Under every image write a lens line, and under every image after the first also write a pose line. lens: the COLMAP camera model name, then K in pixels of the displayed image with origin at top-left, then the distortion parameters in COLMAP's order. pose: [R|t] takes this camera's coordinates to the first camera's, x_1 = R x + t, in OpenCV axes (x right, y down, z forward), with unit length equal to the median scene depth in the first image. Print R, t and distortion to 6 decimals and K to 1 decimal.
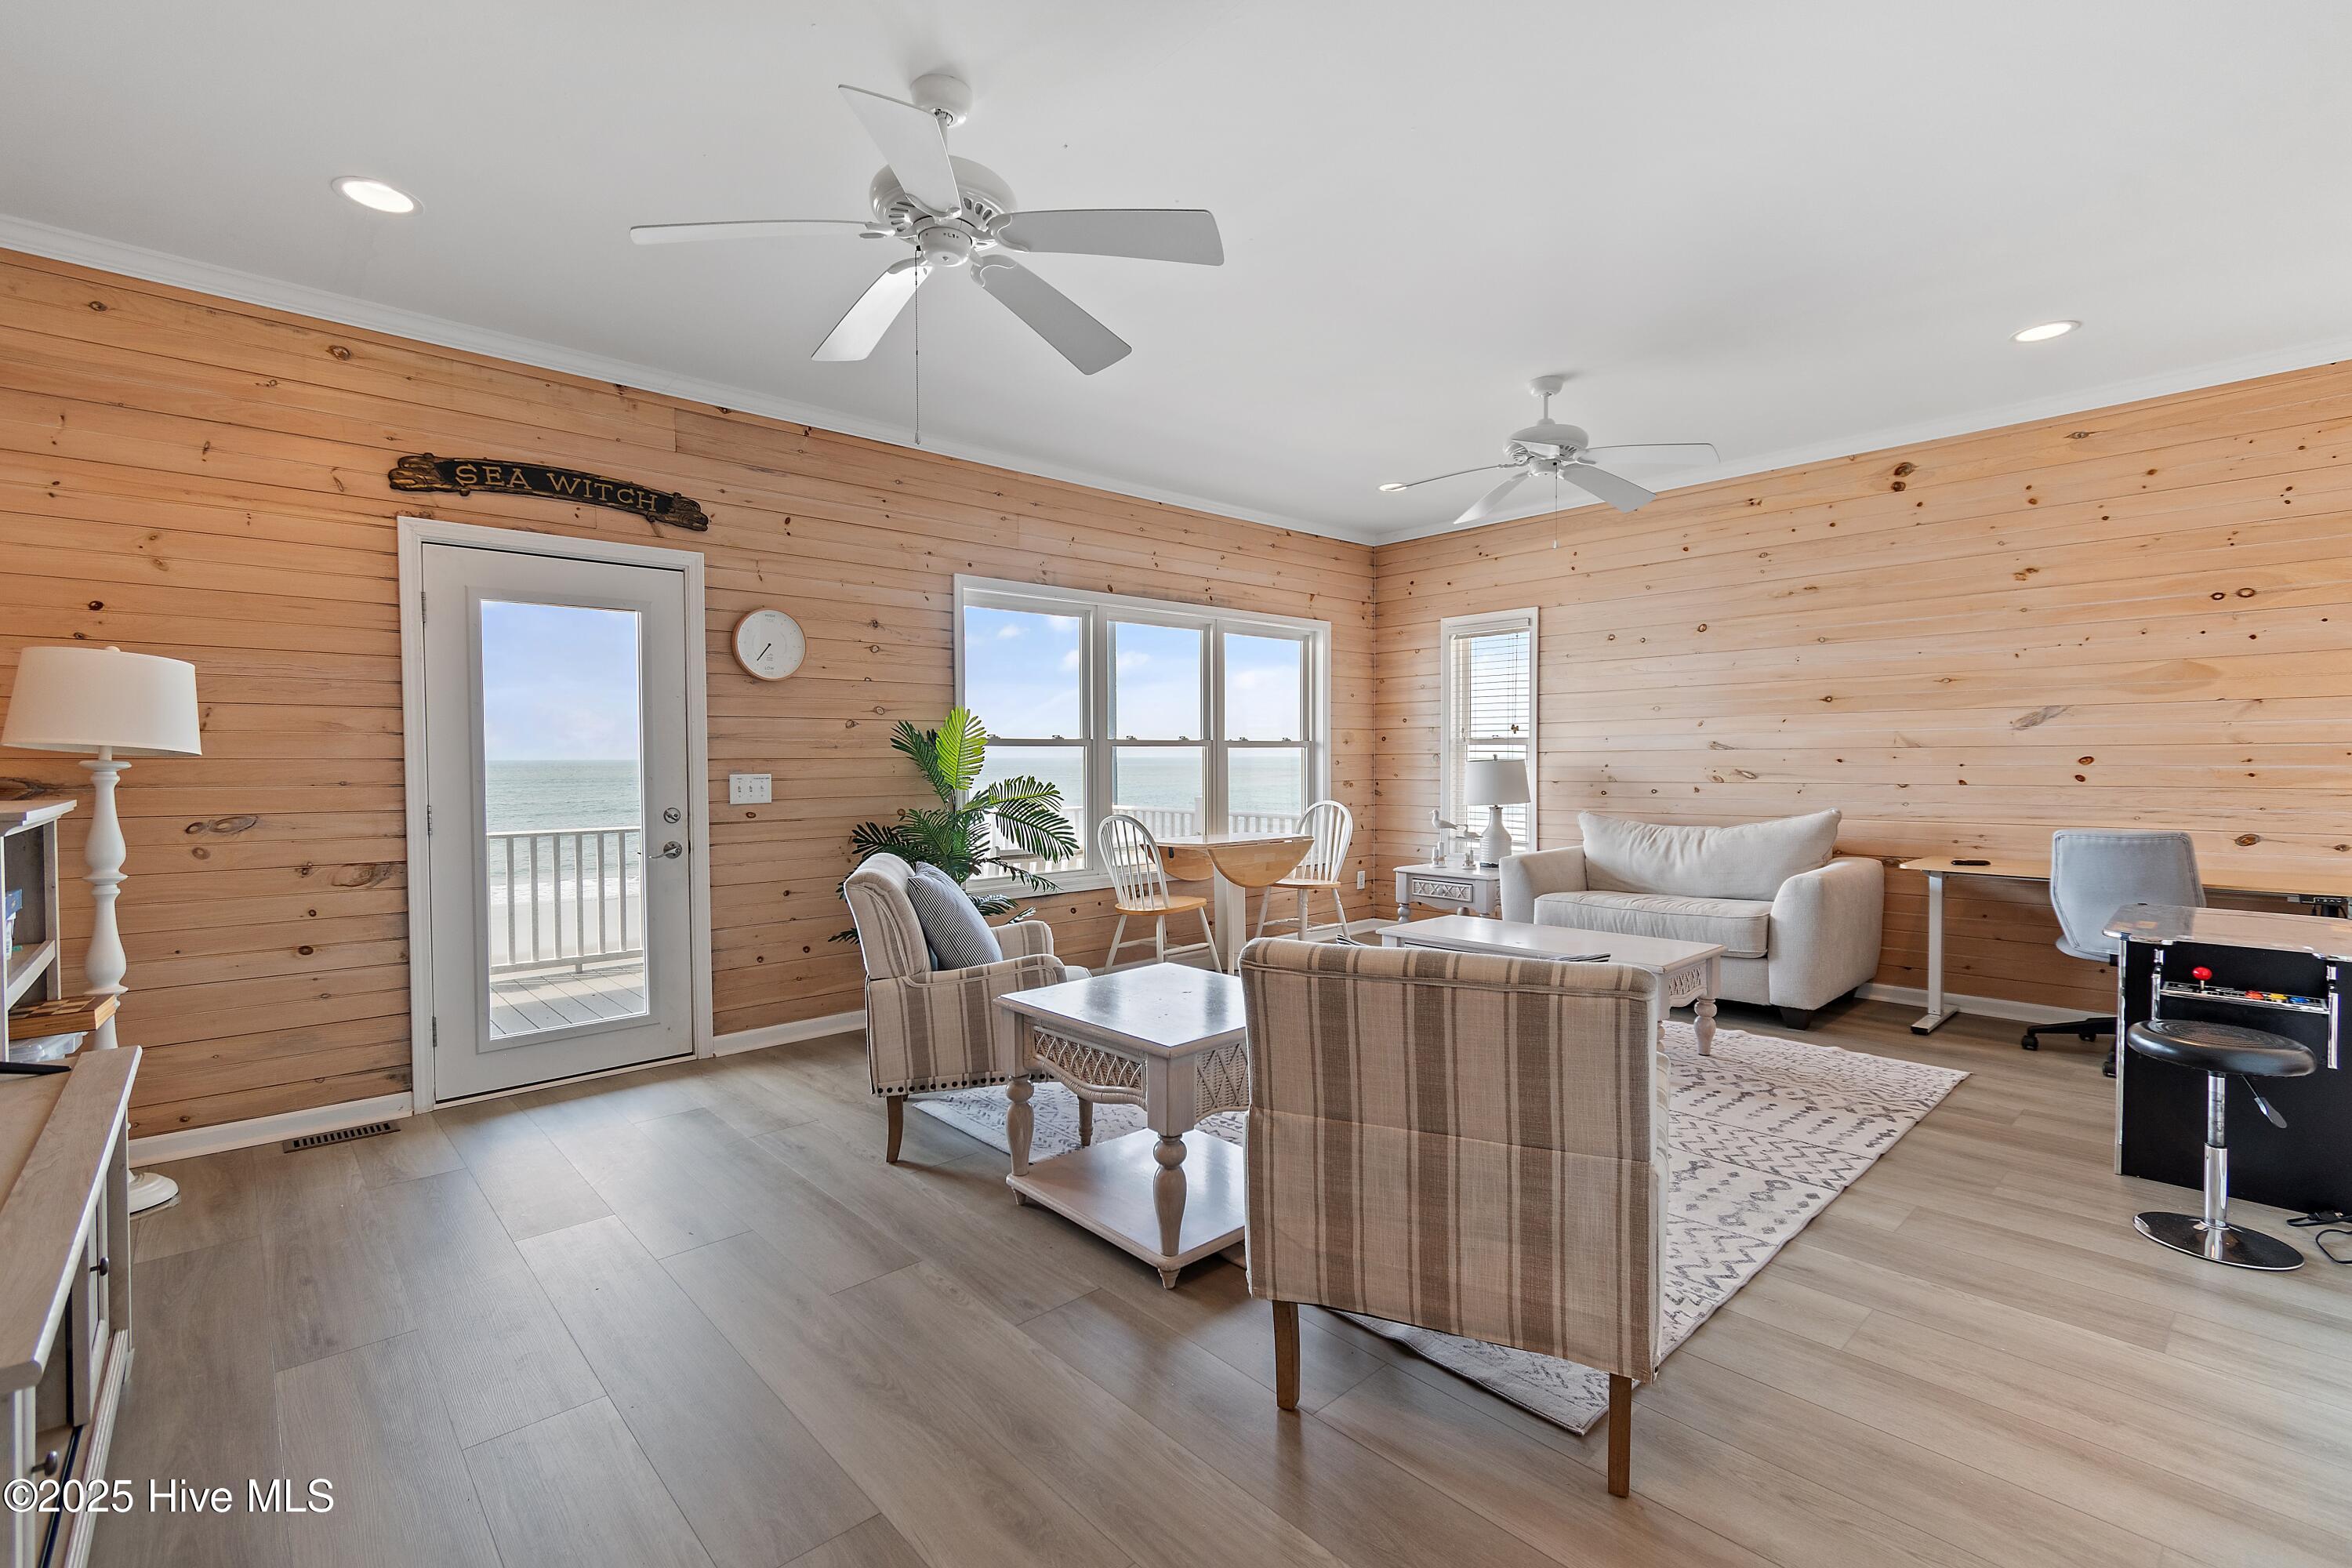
lens RADIAL K [[1034.7, 0, 1185.5], [0, 1034.7, 787.0], [0, 0, 1]] dist [0.000936, -0.000499]
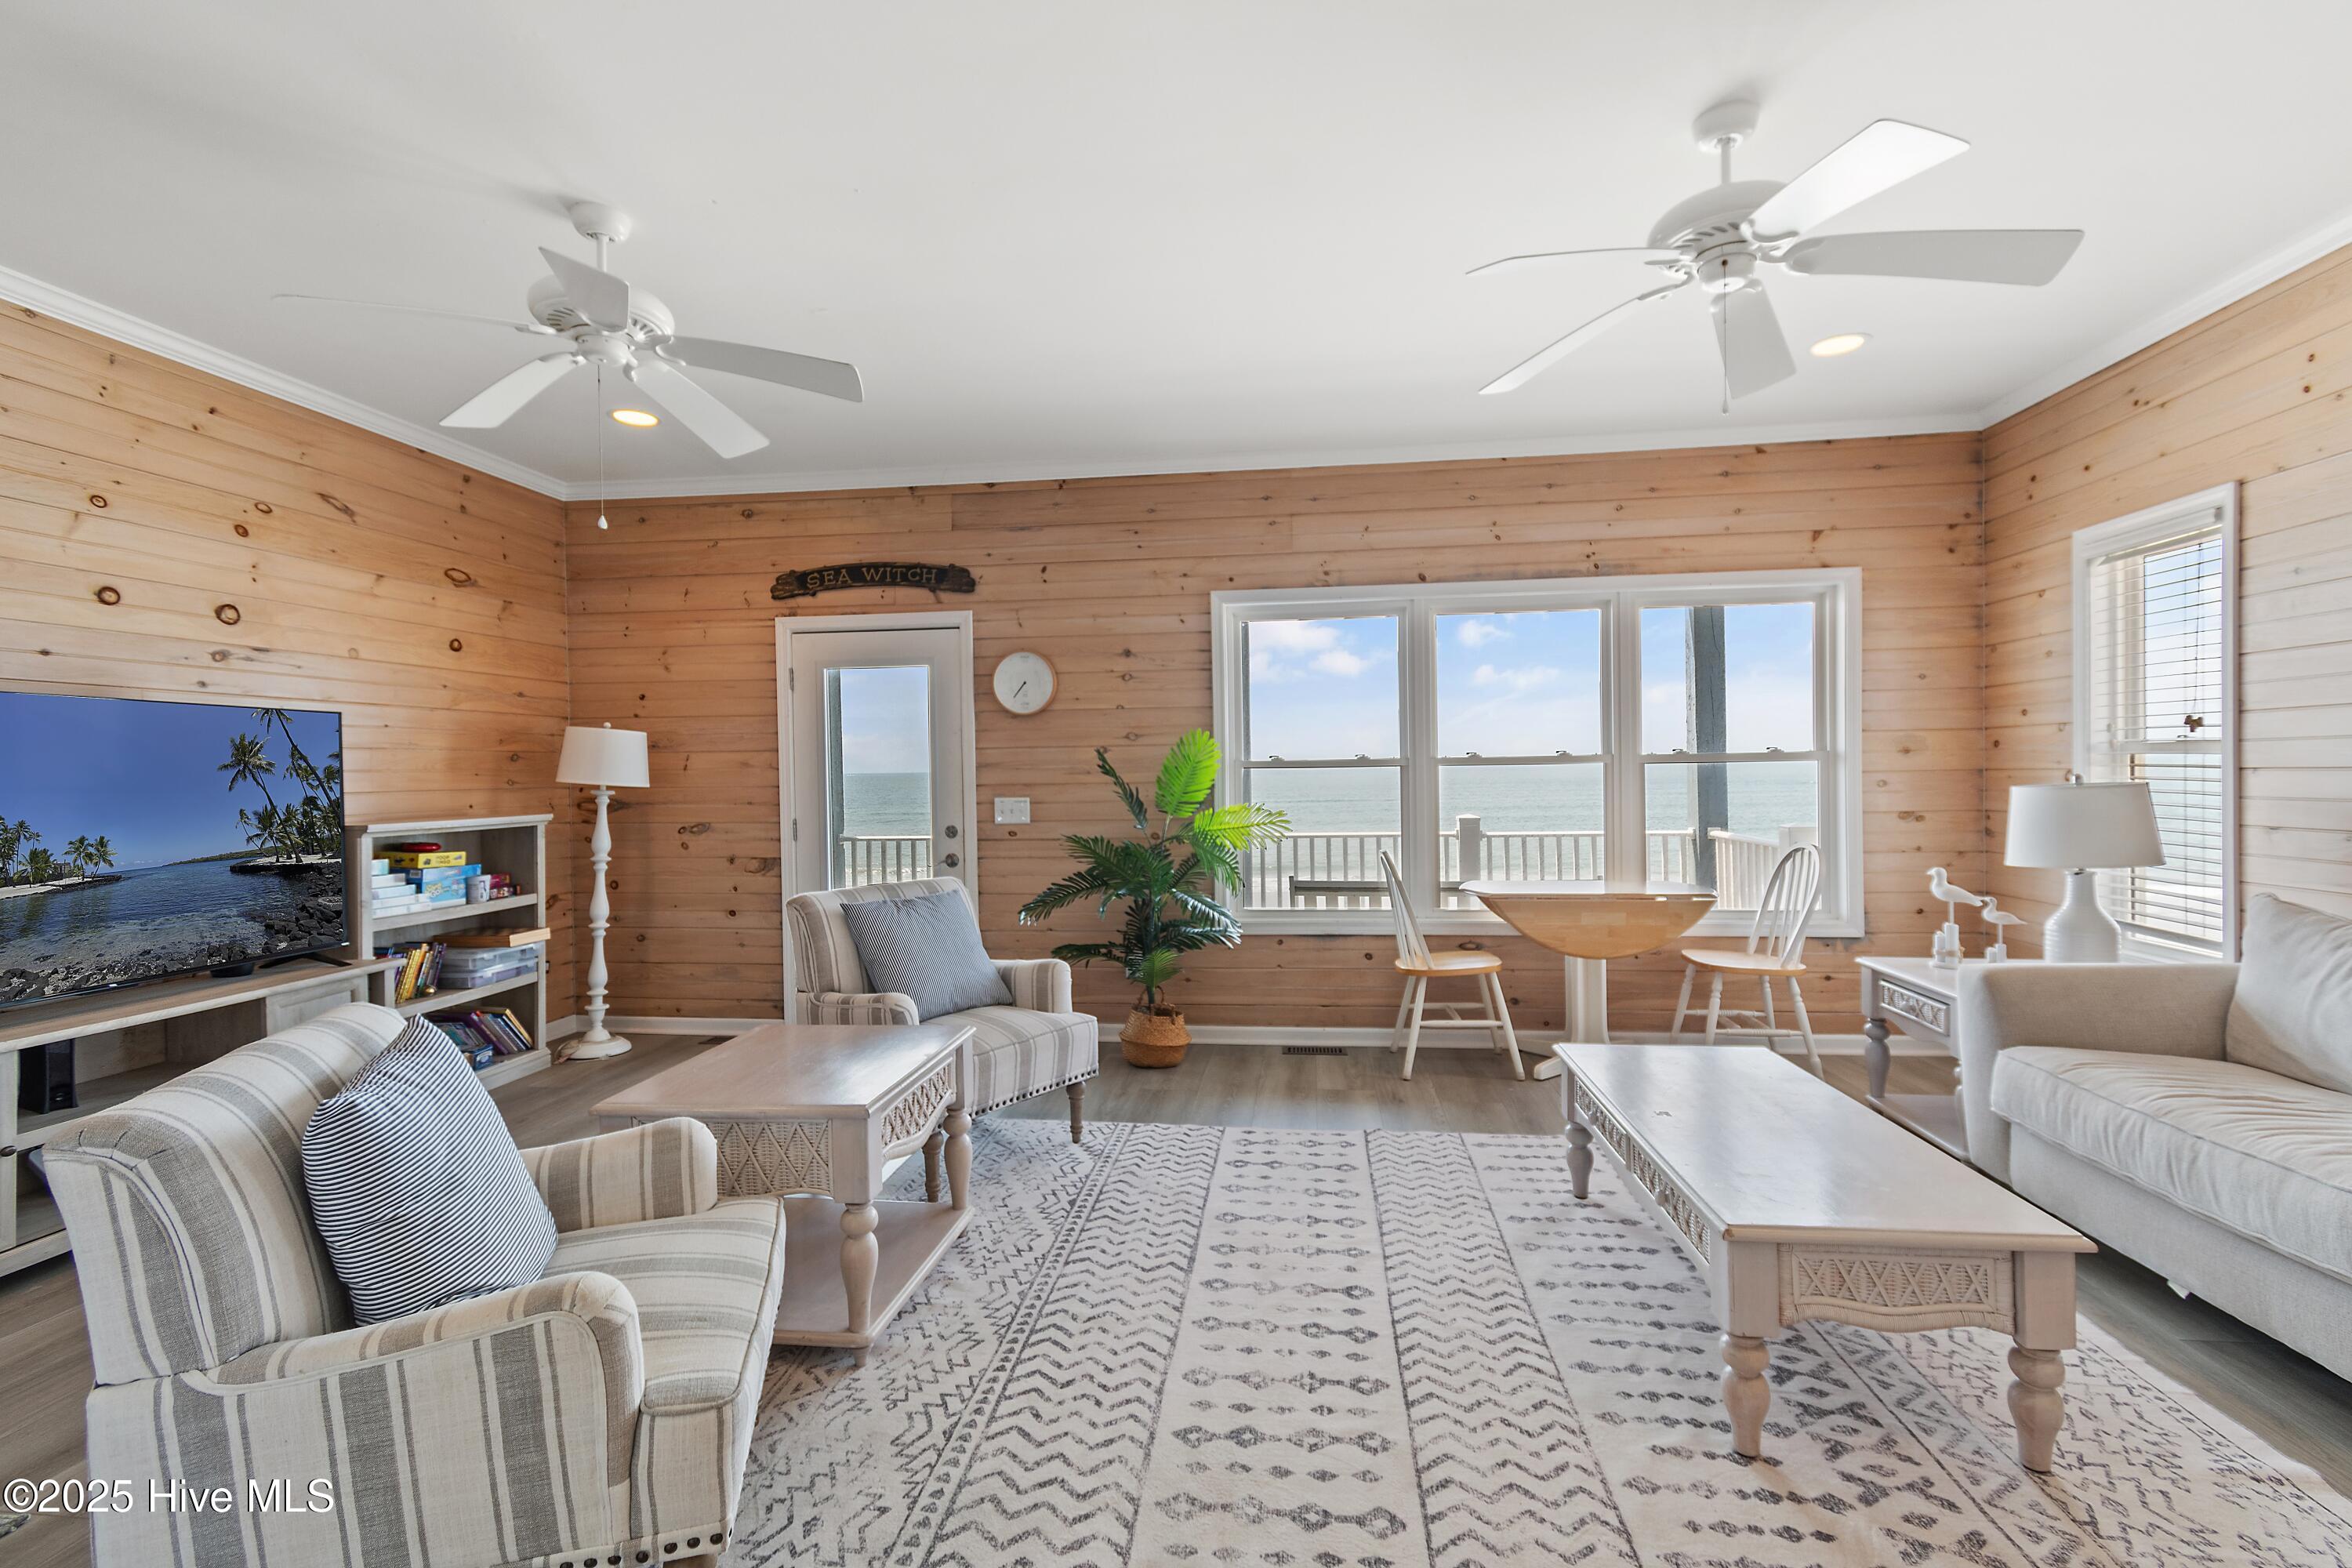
lens RADIAL K [[1034.8, 0, 1178.7], [0, 1034.8, 774.3], [0, 0, 1]] dist [-0.000228, -0.000423]
pose [[0.648426, 0.000033, -0.761277, 0.539471], [-0.010499, 0.999905, -0.008899, -0.028614], [0.761205, 0.013763, 0.648365, 0.383220]]
